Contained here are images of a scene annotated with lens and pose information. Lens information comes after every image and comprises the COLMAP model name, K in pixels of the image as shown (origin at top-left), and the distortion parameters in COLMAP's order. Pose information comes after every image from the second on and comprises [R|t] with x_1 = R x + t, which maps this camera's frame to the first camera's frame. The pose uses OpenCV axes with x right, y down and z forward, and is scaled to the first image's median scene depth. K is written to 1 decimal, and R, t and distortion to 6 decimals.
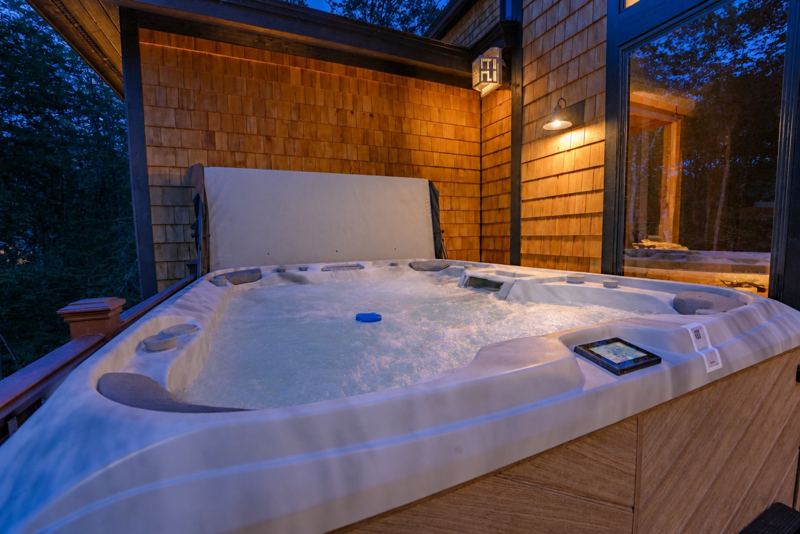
lens RADIAL K [[324.5, 0, 398.6], [0, 324.5, 264.3], [0, 0, 1]] dist [-0.016744, -0.000058]
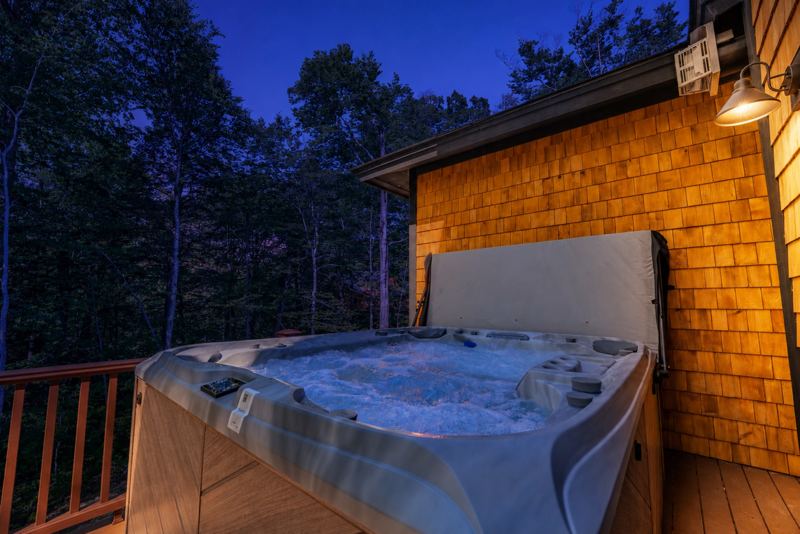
lens RADIAL K [[324.5, 0, 399.8], [0, 324.5, 267.2], [0, 0, 1]] dist [-0.016744, -0.000058]
pose [[0.446621, -0.076712, -0.891428, 0.506042], [-0.084869, 0.988193, -0.127560, -0.038786], [0.890689, 0.132626, 0.434838, 0.194430]]
